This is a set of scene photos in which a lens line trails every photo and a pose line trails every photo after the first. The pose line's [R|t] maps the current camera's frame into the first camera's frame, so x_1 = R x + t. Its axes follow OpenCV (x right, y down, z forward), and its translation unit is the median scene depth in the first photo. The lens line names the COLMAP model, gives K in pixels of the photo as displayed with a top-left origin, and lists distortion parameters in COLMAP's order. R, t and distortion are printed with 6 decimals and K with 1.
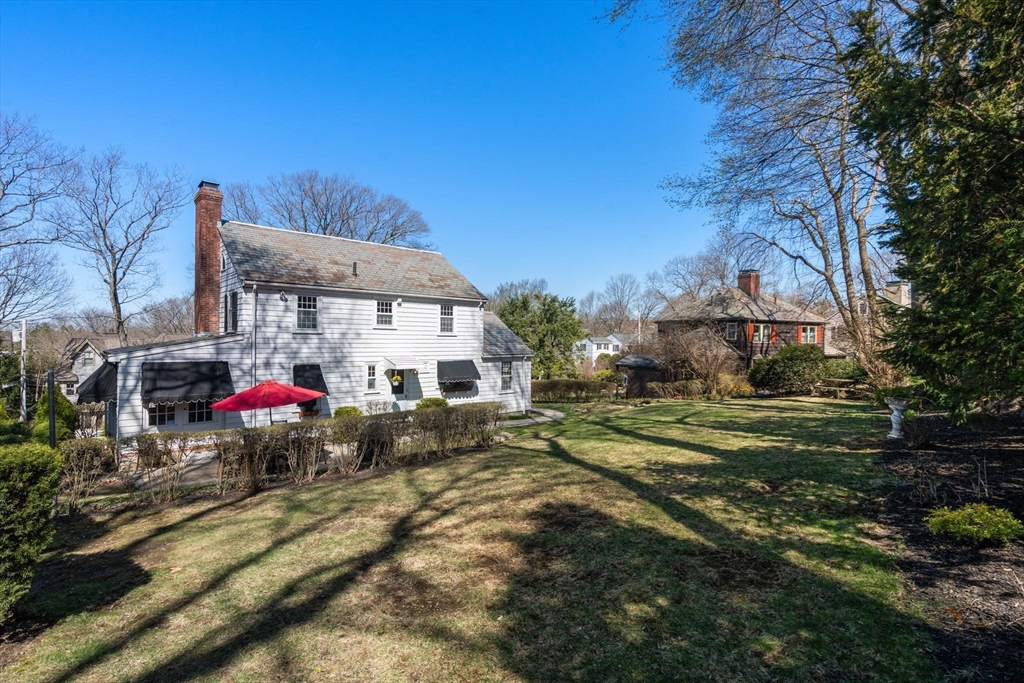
lens RADIAL K [[469.1, 0, 512.0], [0, 469.1, 341.5], [0, 0, 1]] dist [0.003067, 0.000164]
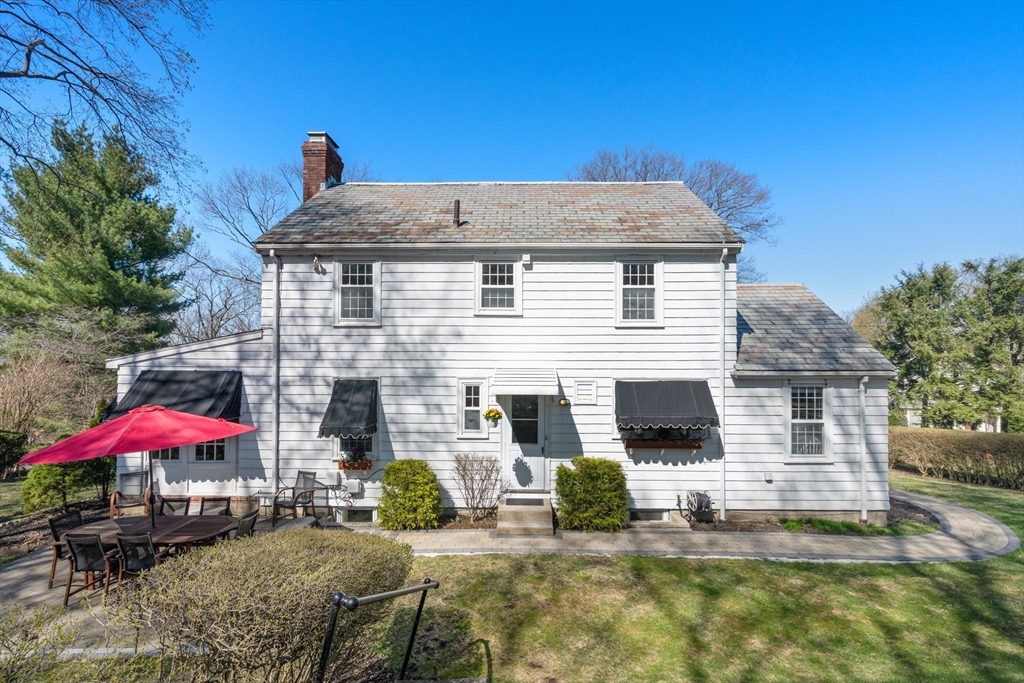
lens RADIAL K [[432.8, 0, 613.5], [0, 432.8, 361.7], [0, 0, 1]] dist [-0.003218, -0.000188]
pose [[0.745137, -0.015733, -0.666726, 0.135527], [0.002139, 0.999773, -0.021202, 0.032680], [0.666908, 0.014372, 0.745001, 0.690287]]
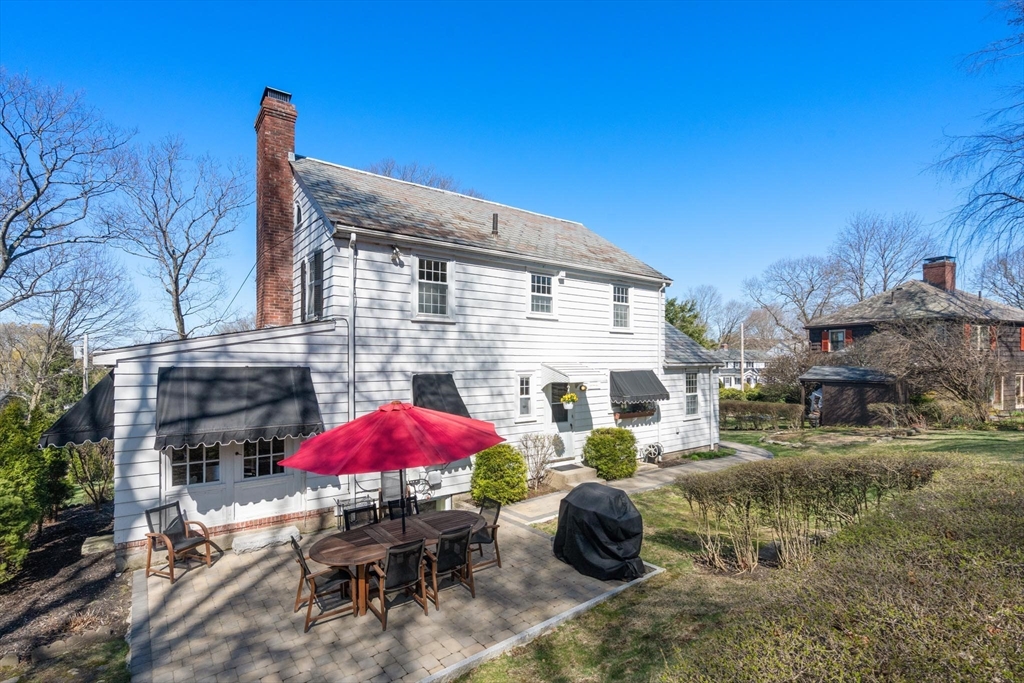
lens RADIAL K [[457.8, 0, 519.3], [0, 457.8, 359.4], [0, 0, 1]] dist [0.000092, 0.000111]
pose [[0.996253, -0.009141, -0.085999, -0.235968], [0.008547, 0.999937, -0.007276, 0.030064], [0.086060, 0.006514, 0.996269, 0.364870]]
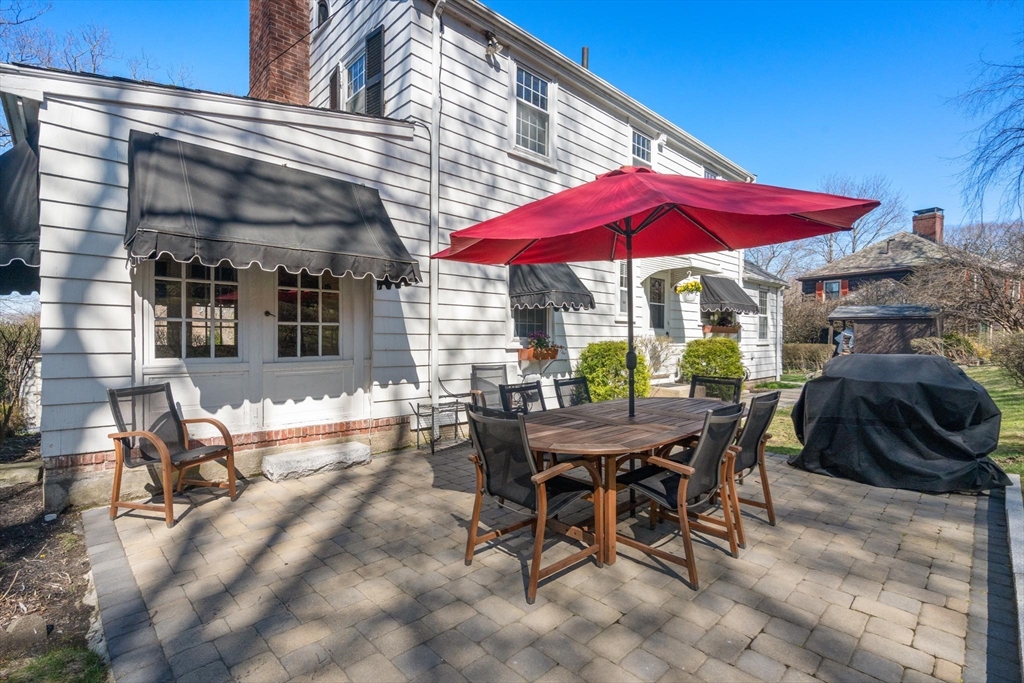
lens RADIAL K [[458.7, 0, 512.0], [0, 458.7, 341.5], [0, 0, 1]] dist [-0.000353, -0.000039]
pose [[0.999672, -0.000657, 0.025596, -0.395126], [0.000479, 0.999976, 0.006954, 0.118051], [-0.025600, -0.006939, 0.999648, 0.501240]]
